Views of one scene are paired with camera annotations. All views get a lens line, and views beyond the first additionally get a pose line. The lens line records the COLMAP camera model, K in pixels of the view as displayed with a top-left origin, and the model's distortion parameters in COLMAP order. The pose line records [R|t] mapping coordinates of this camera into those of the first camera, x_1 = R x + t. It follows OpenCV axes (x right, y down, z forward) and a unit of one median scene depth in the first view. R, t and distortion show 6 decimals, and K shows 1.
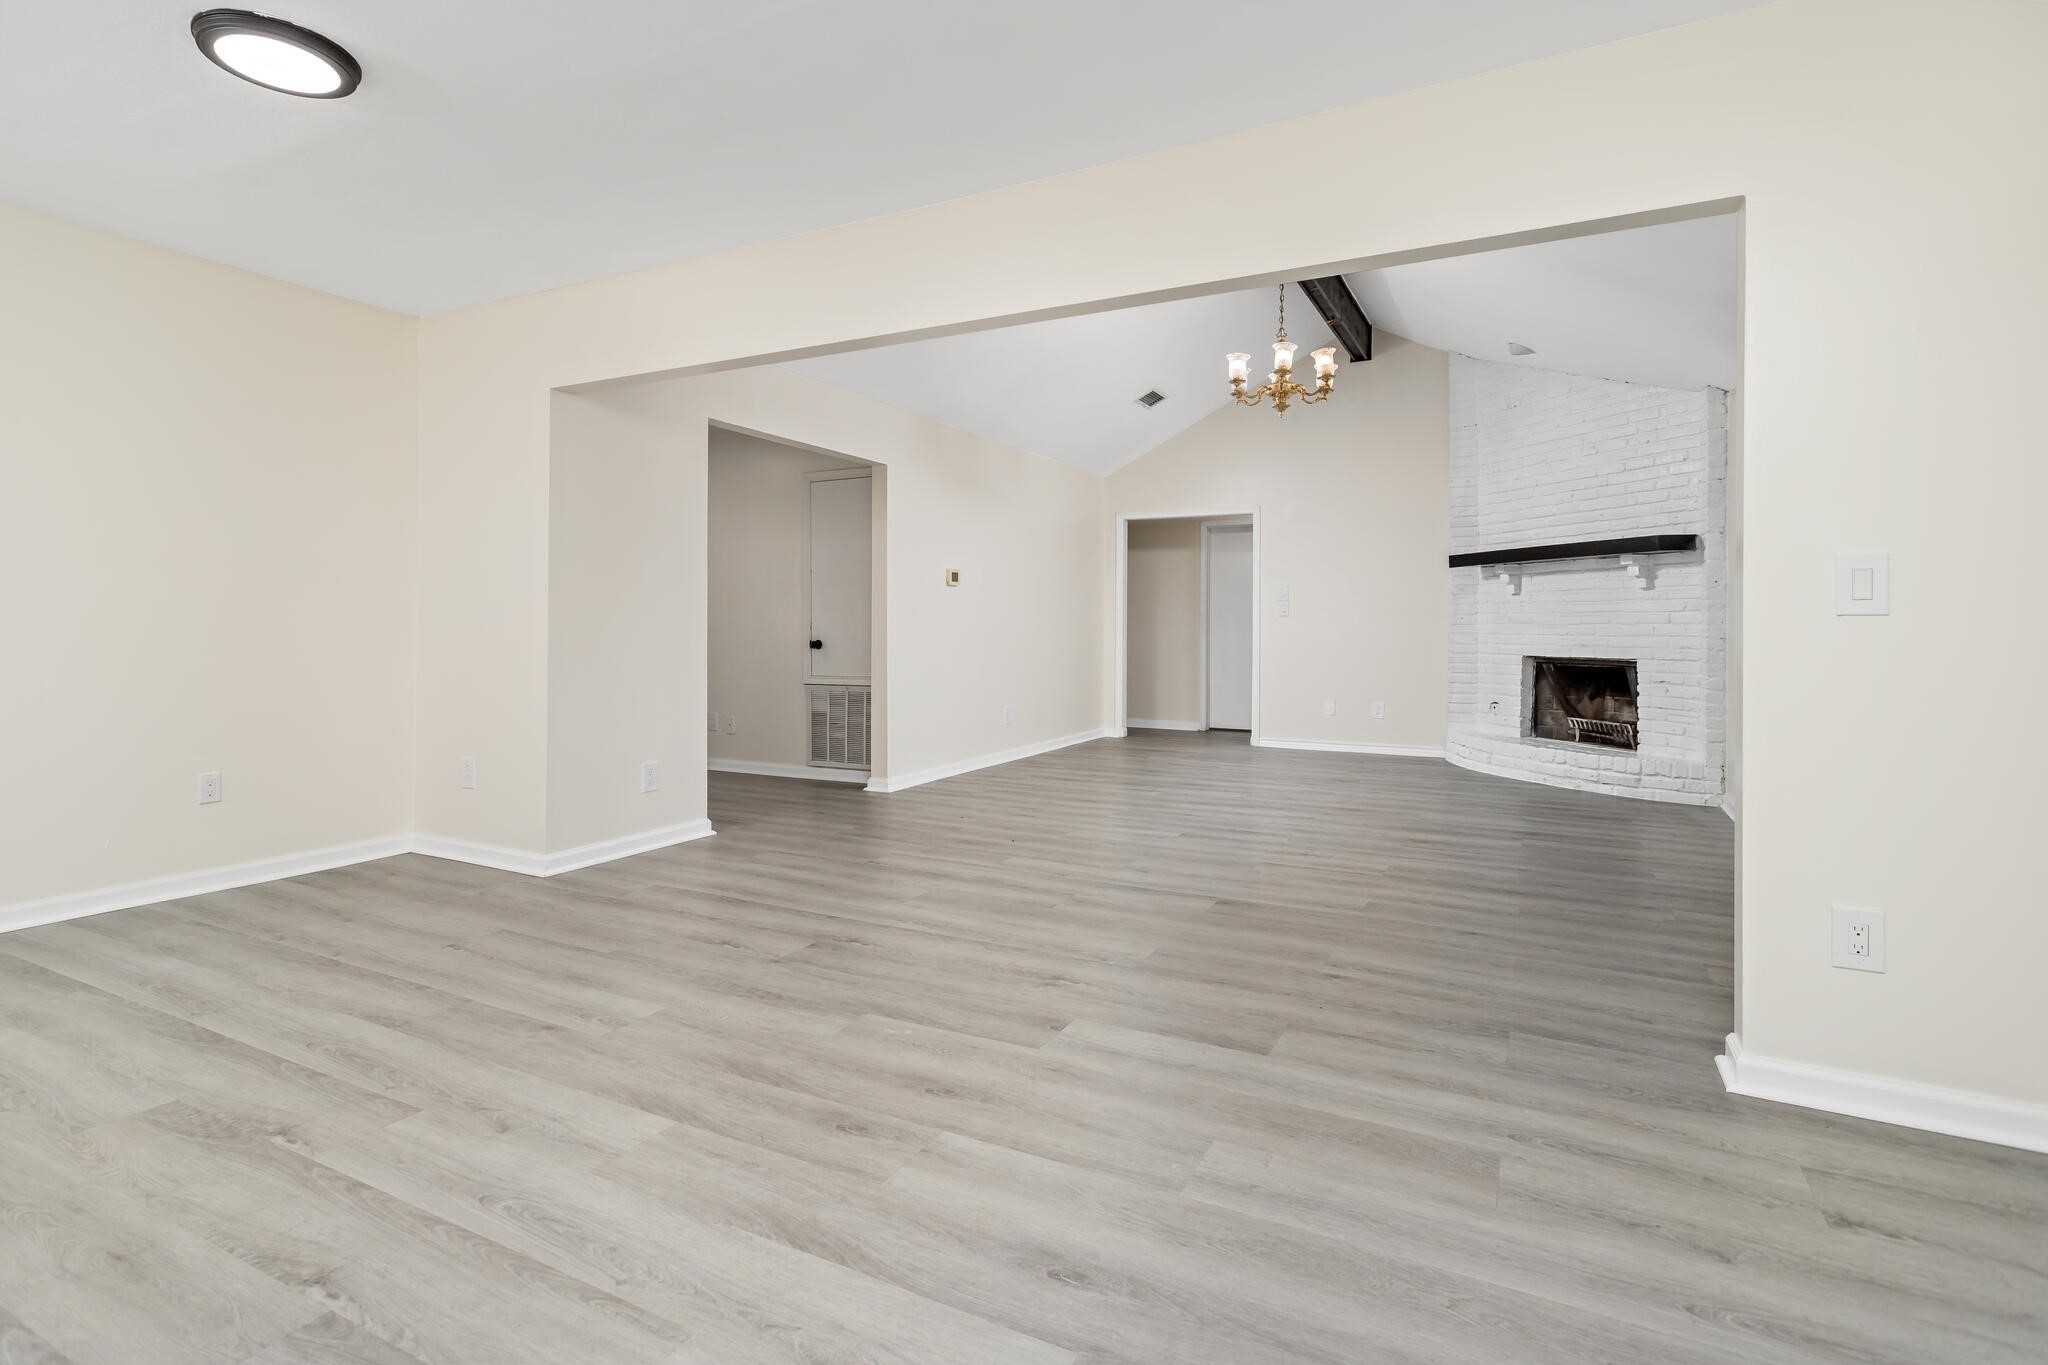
lens RADIAL K [[989.7, 0, 1014.0], [0, 989.7, 639.0], [0, 0, 1]] dist [-0.003407, 0.000725]
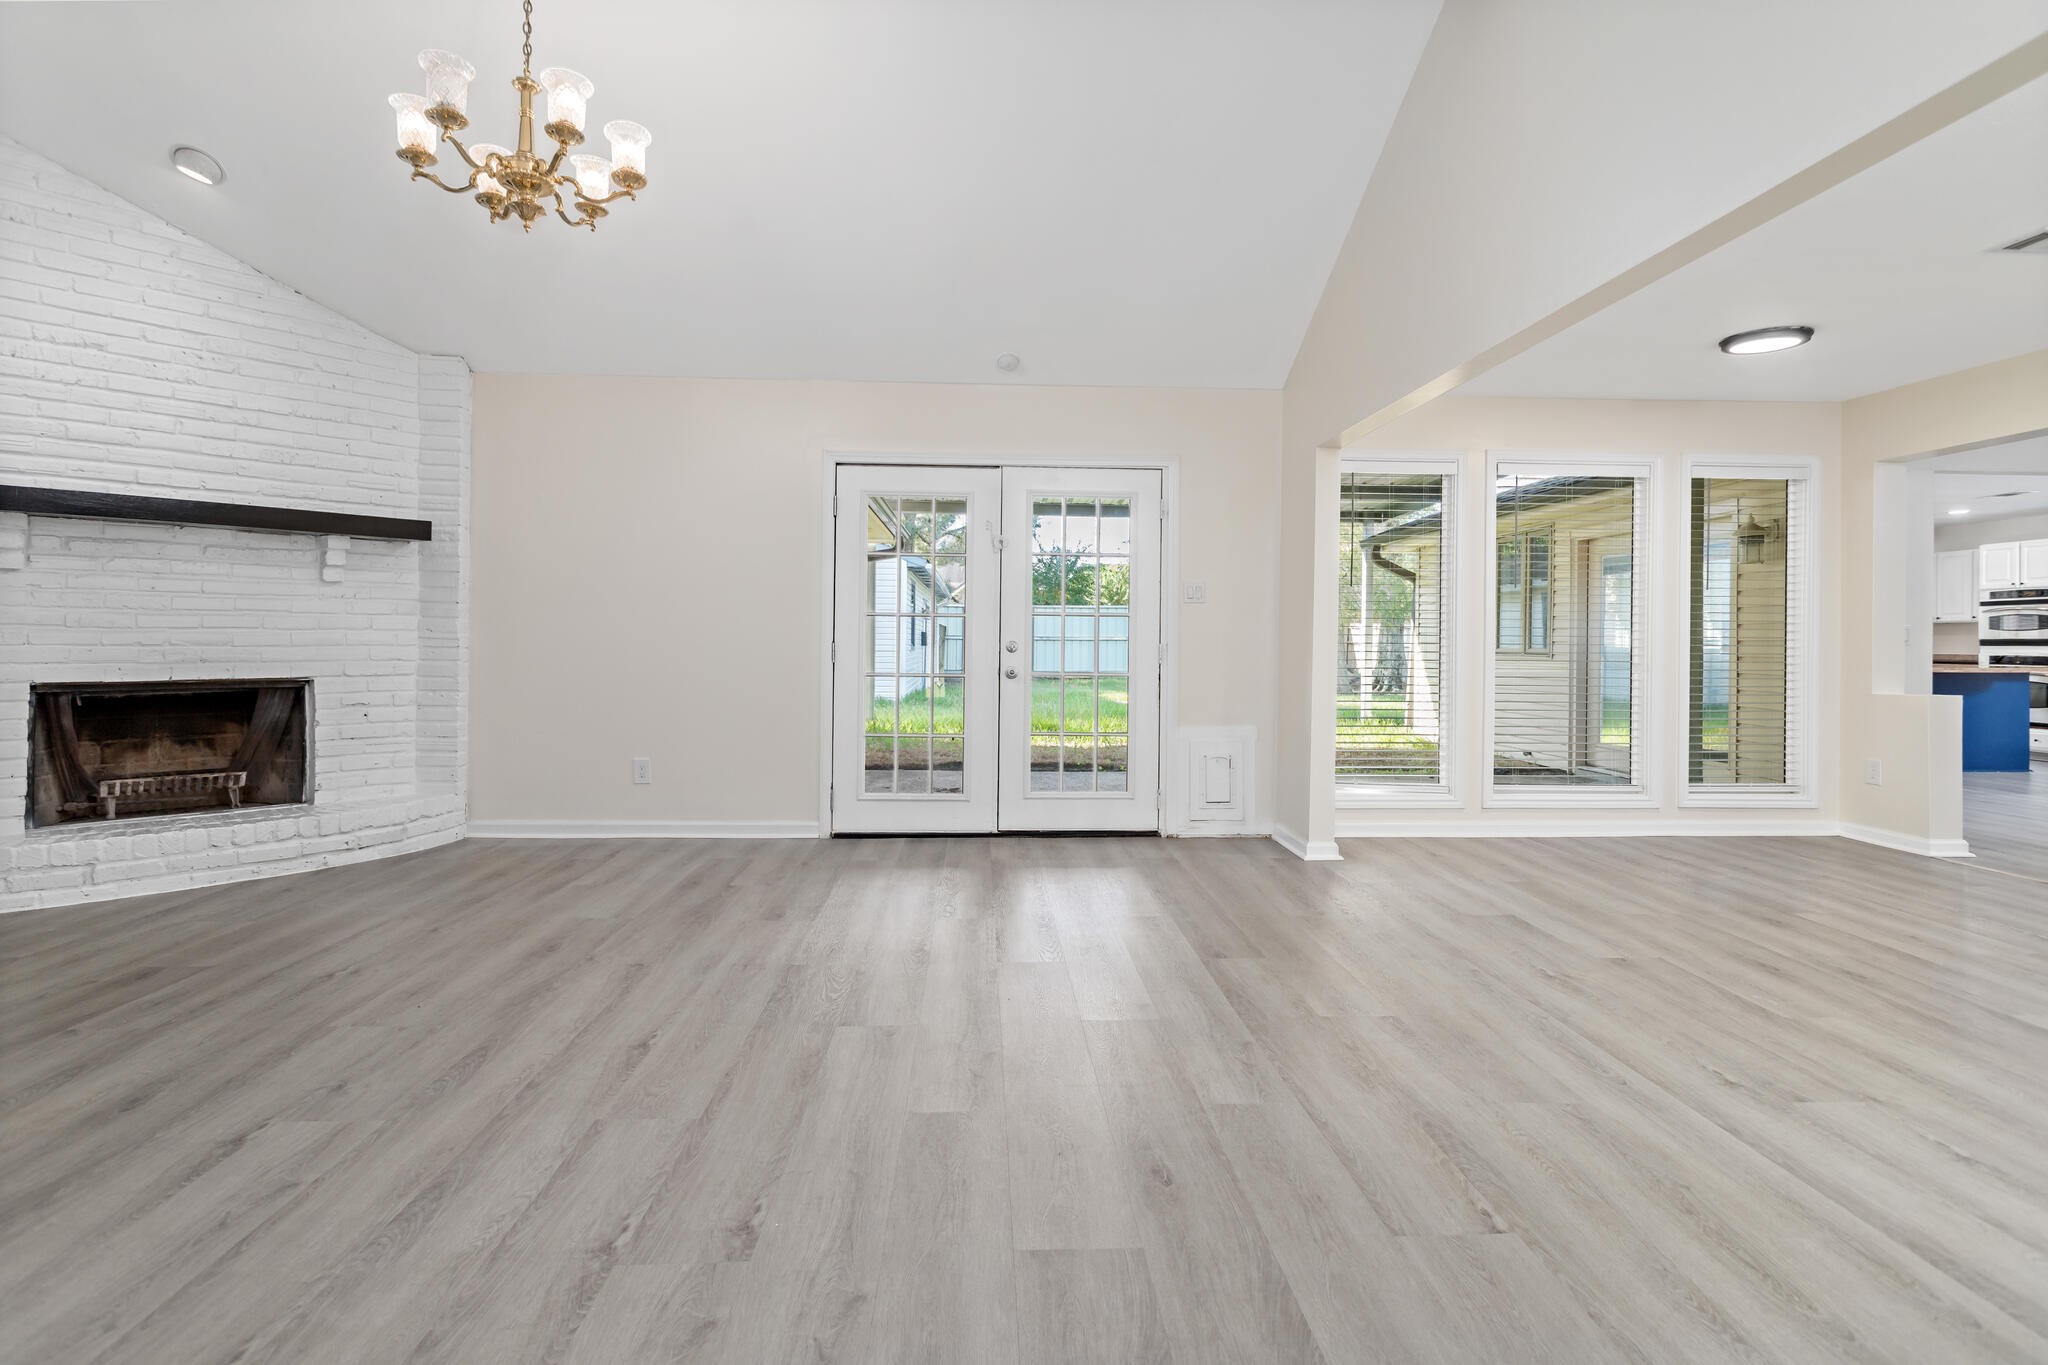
lens RADIAL K [[989.7, 0, 1014.0], [0, 989.7, 639.0], [0, 0, 1]] dist [-0.003407, 0.000725]
pose [[-0.499464, -0.005631, 0.866316, -0.278653], [-0.000226, 0.999980, 0.006369, -0.013317], [-0.866335, 0.002986, -0.499455, 0.962521]]
